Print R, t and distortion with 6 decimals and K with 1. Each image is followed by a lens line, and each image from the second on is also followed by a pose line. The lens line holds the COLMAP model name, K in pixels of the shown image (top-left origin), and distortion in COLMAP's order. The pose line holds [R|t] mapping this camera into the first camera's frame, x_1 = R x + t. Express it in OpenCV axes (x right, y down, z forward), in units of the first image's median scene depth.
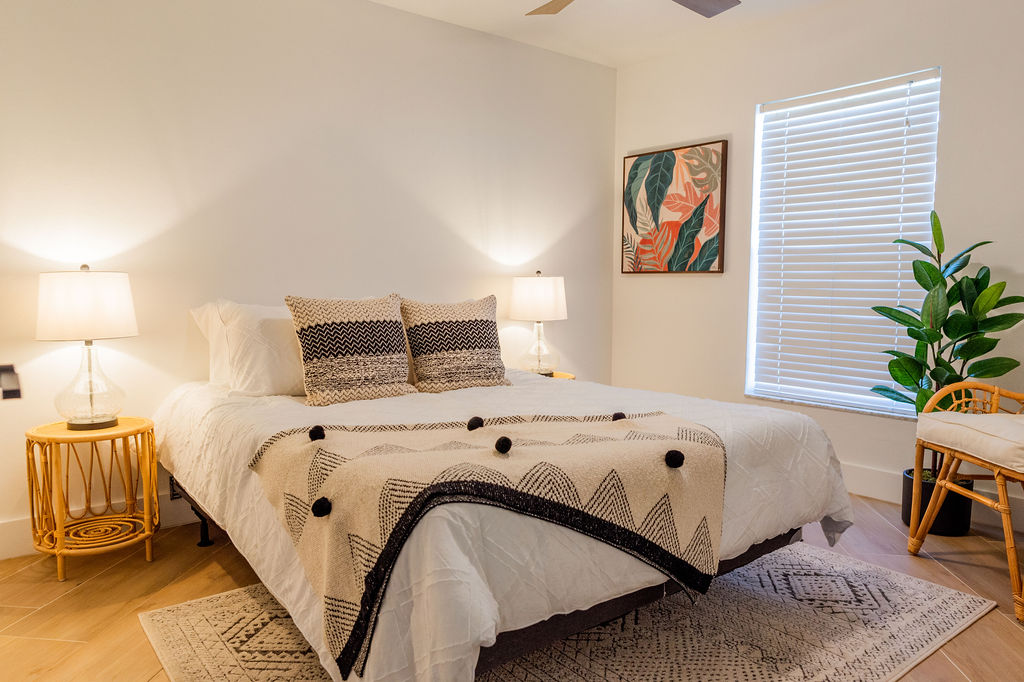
lens RADIAL K [[725.5, 0, 520.7], [0, 725.5, 347.6], [0, 0, 1]] dist [-0.007580, -0.001746]
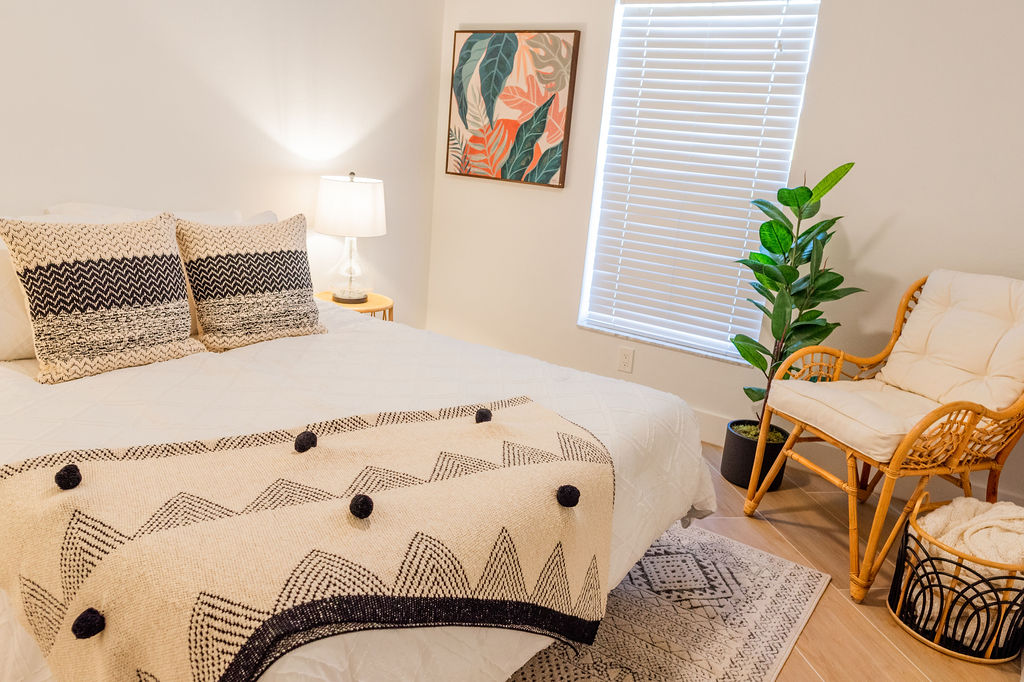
lens RADIAL K [[725.5, 0, 507.3], [0, 725.5, 330.1], [0, 0, 1]] dist [-0.007580, -0.001746]
pose [[0.954063, 0.002350, 0.299597, -0.071941], [-0.061187, 0.980422, 0.187159, -0.130139], [-0.293291, -0.196893, 0.935528, 0.214132]]
